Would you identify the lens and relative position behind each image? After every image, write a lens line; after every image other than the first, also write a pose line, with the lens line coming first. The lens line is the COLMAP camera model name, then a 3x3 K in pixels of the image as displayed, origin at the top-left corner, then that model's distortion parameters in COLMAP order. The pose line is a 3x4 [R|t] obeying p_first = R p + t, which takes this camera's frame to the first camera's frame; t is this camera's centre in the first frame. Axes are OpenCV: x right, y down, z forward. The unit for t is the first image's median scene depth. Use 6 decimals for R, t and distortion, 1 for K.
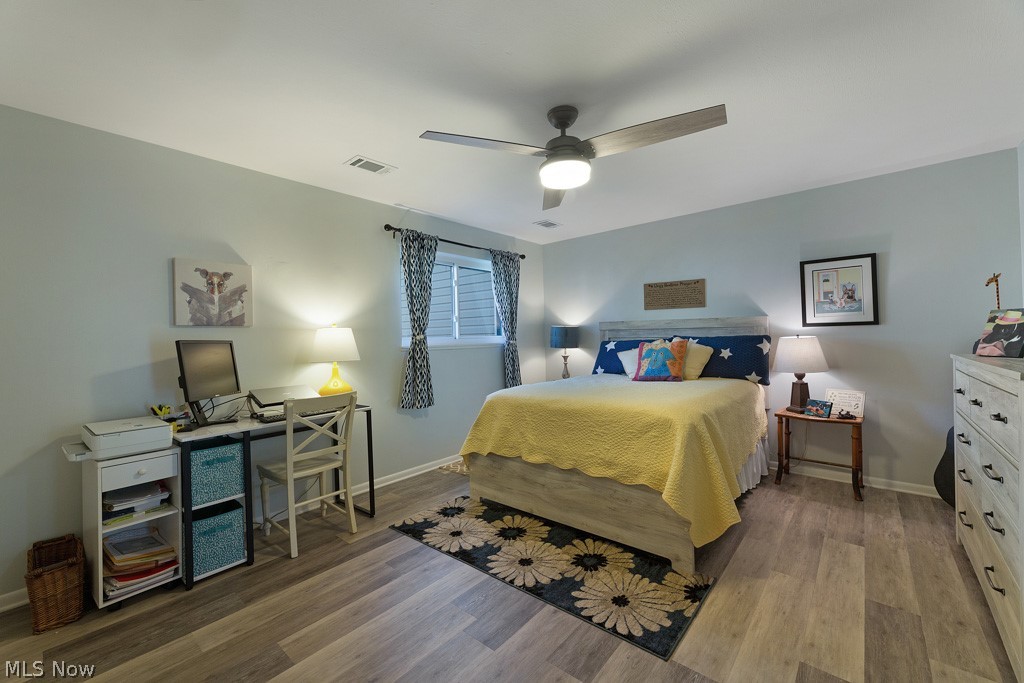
lens RADIAL K [[413.1, 0, 510.2], [0, 413.1, 339.7], [0, 0, 1]] dist [0.001788, 0.000795]
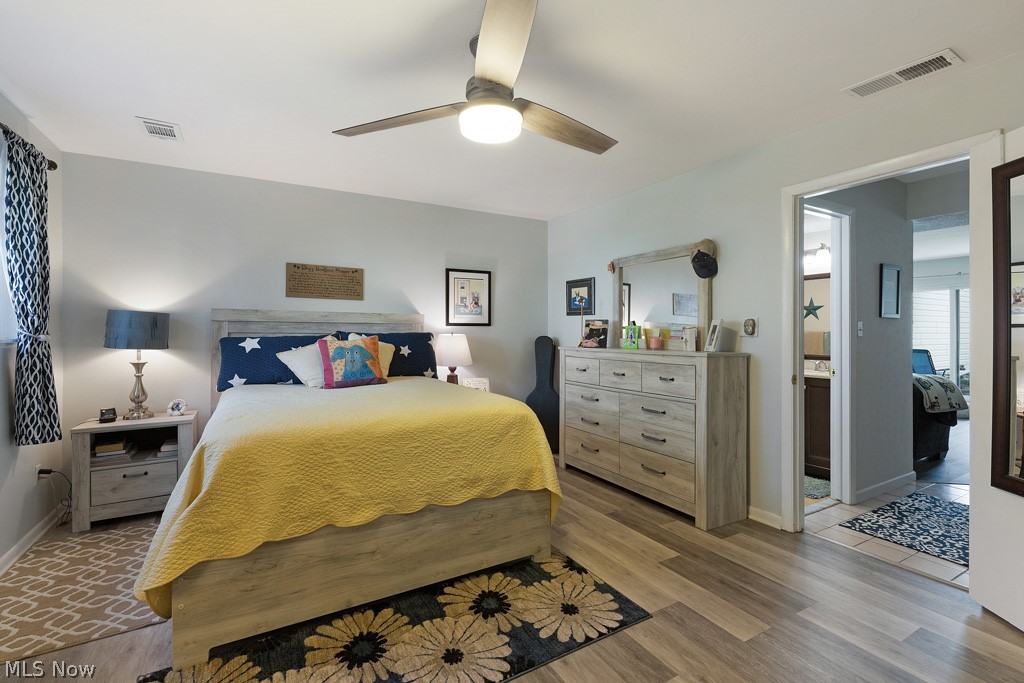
lens RADIAL K [[458.3, 0, 512.5], [0, 458.3, 333.8], [0, 0, 1]] dist [0.004279, -0.000300]
pose [[0.327803, 0.015924, 0.944612, -0.518184], [-0.004270, 0.999873, -0.015374, 0.011355], [-0.944736, 0.001006, 0.327829, 0.516361]]
